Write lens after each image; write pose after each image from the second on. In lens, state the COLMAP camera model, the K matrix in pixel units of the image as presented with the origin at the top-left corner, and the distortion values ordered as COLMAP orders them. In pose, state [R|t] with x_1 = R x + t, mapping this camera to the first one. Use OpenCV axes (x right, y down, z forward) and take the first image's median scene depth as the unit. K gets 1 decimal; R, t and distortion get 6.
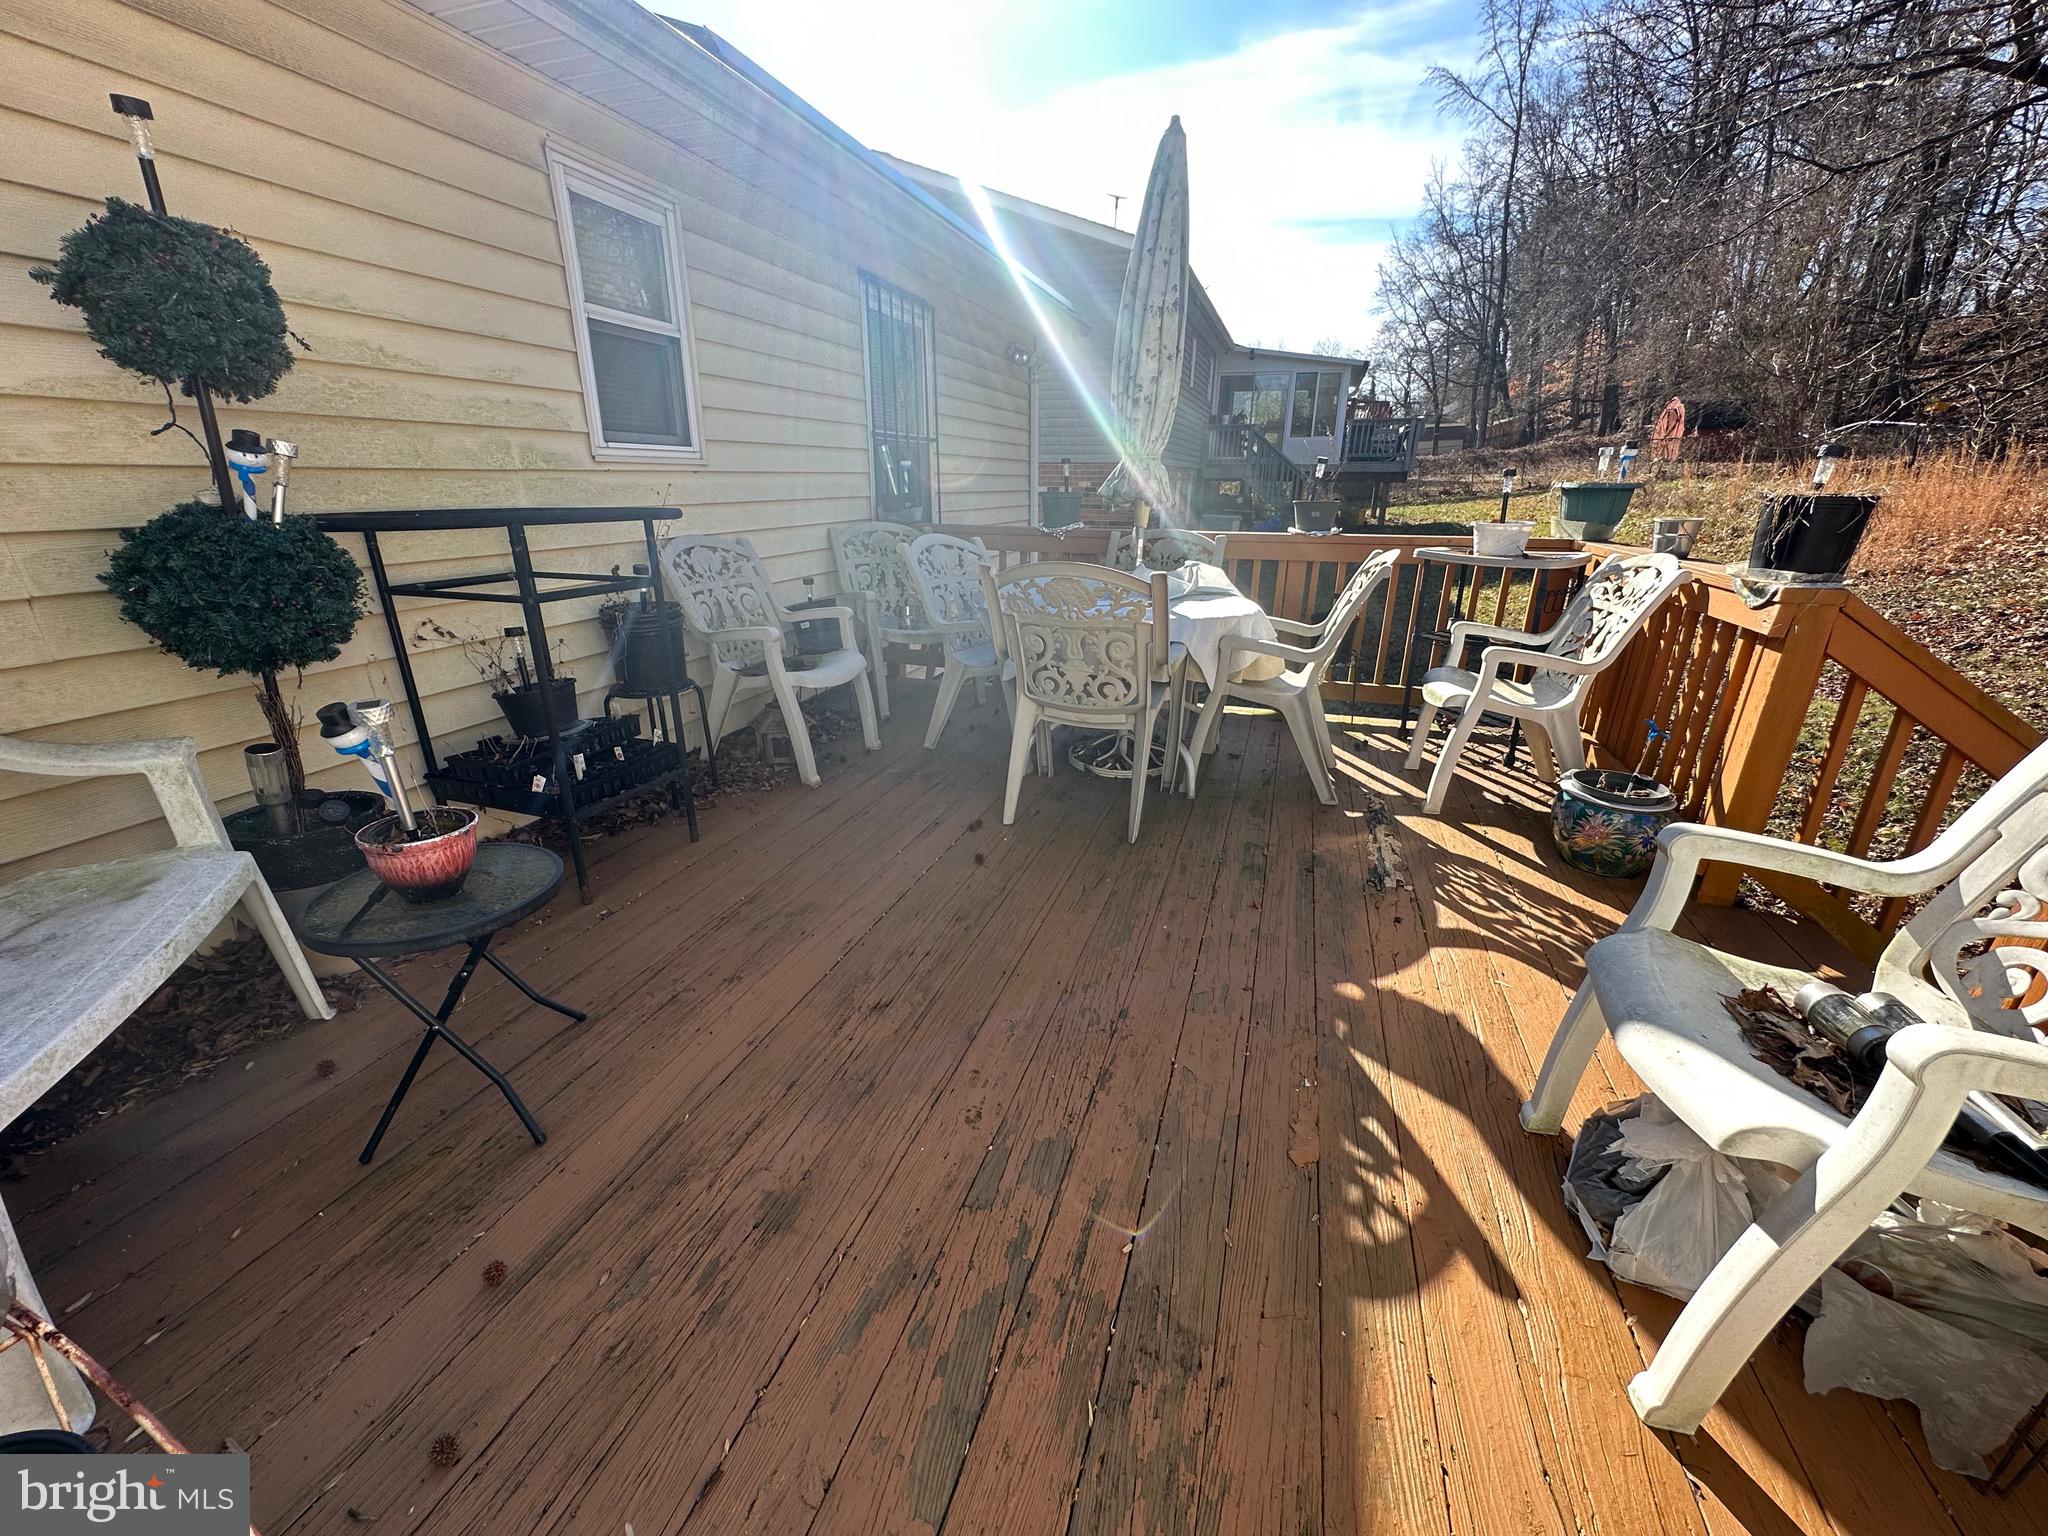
lens RADIAL K [[818.0, 0, 1018.0], [0, 818.0, 766.8], [0, 0, 1]] dist [-0.003451, 0.001182]
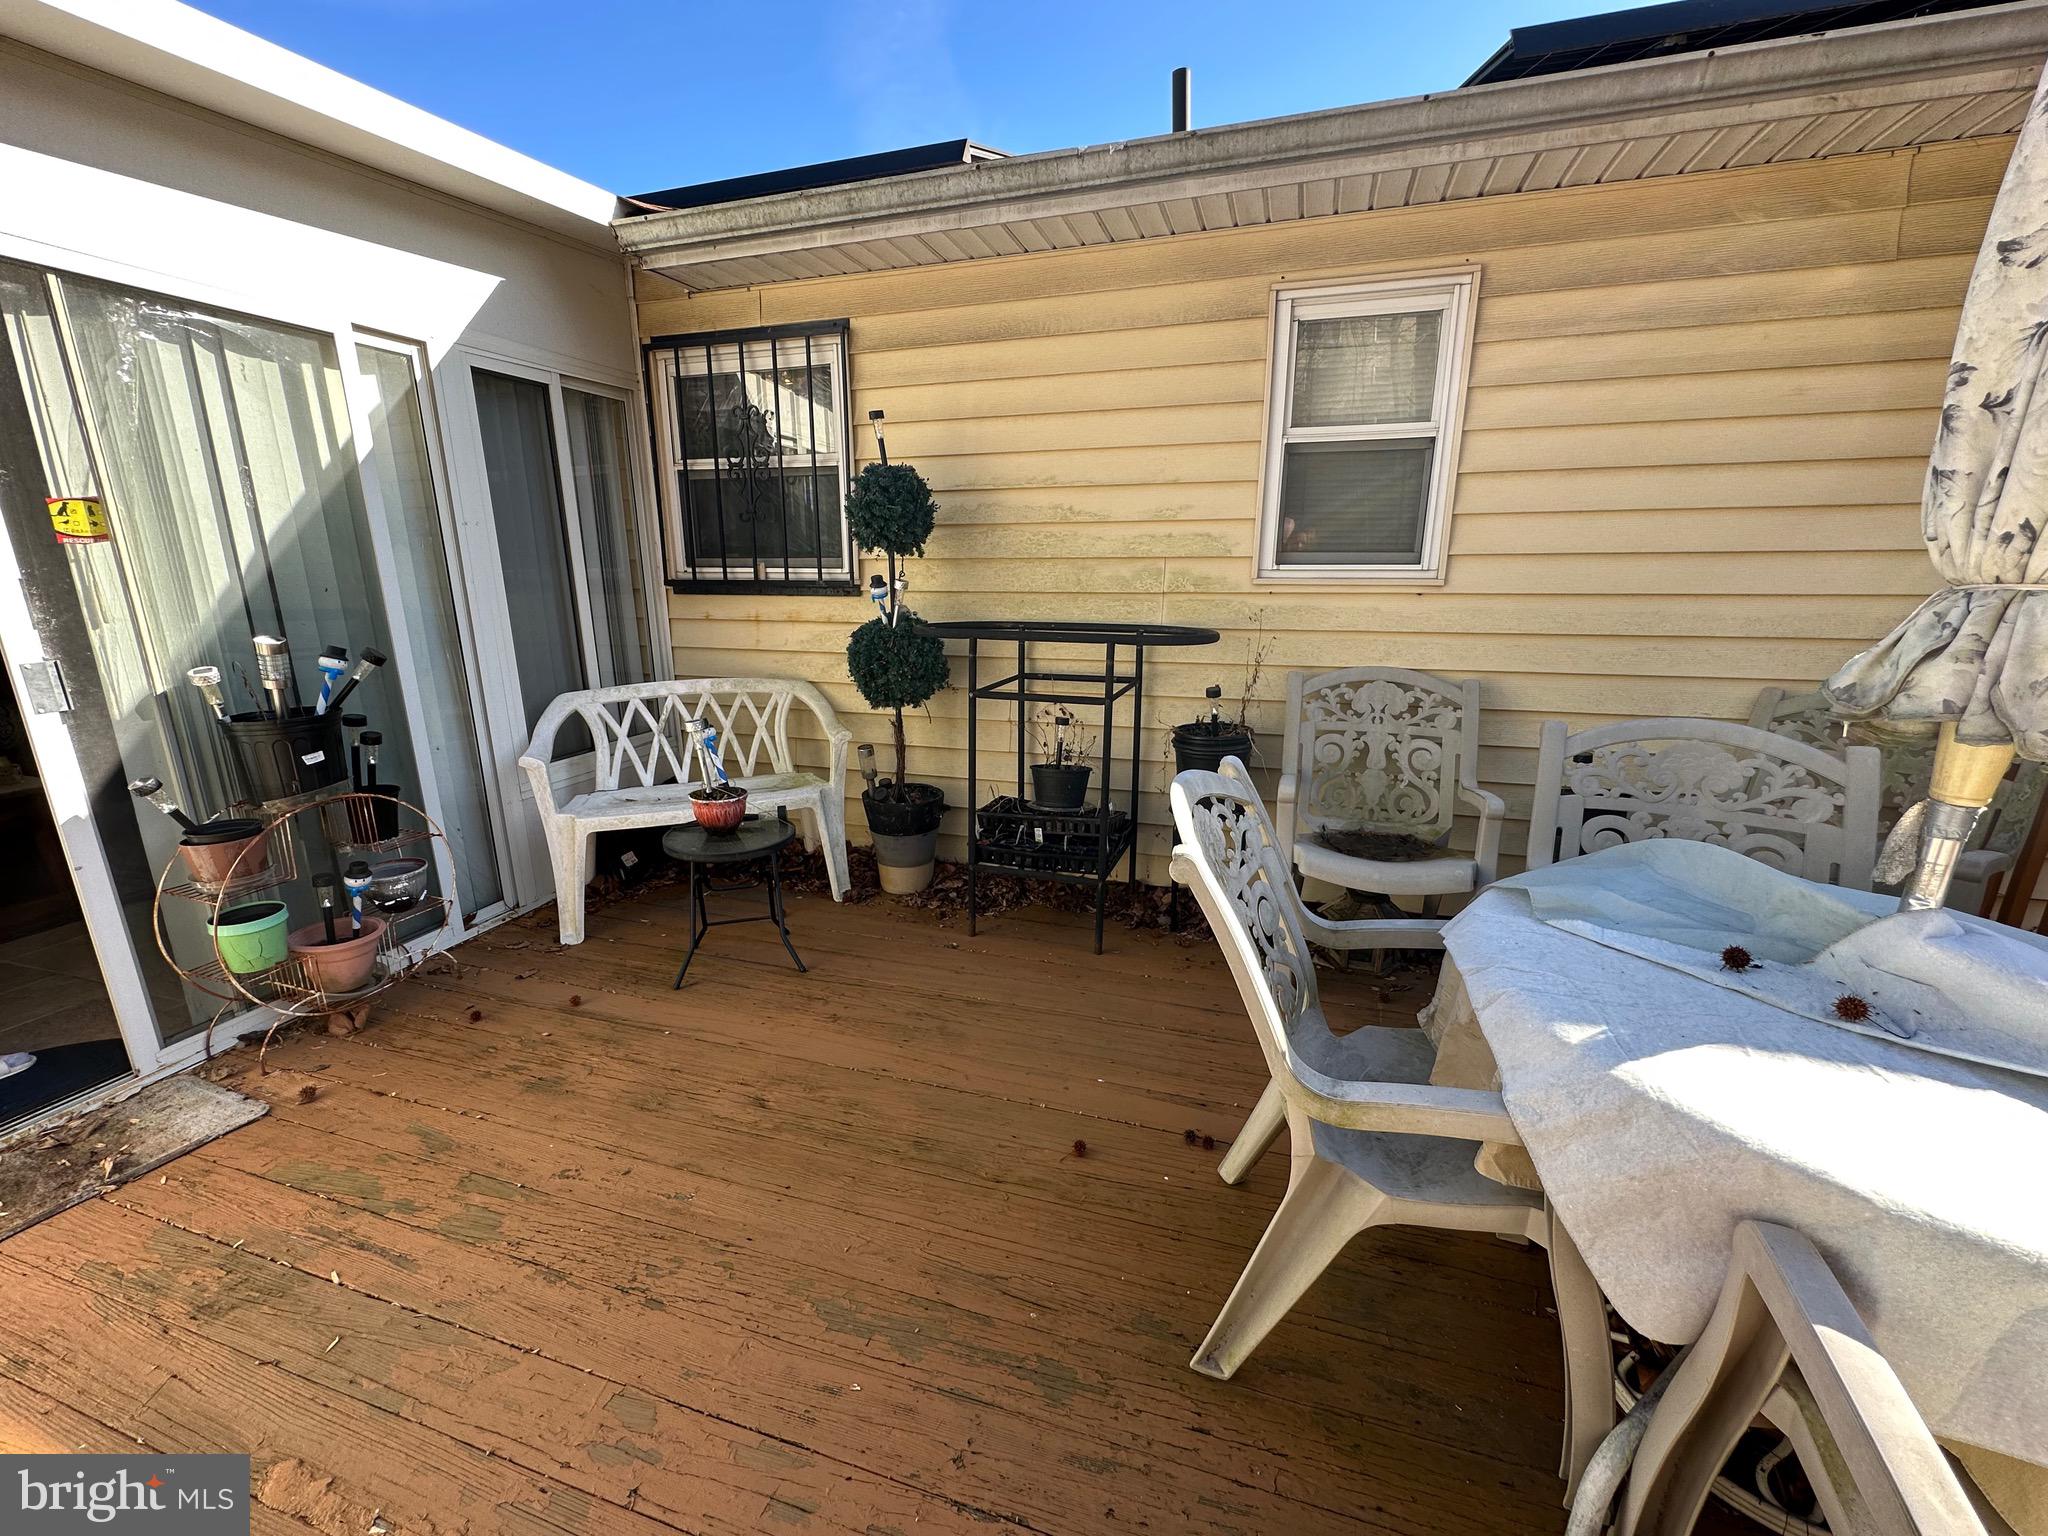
lens RADIAL K [[818.0, 0, 1037.1], [0, 818.0, 773.1], [0, 0, 1]] dist [-0.003451, 0.001182]
pose [[0.023589, 0.238657, -0.970817, 0.566041], [-0.330046, 0.918500, 0.217777, -0.329450], [0.943670, 0.315277, 0.100434, 0.815559]]
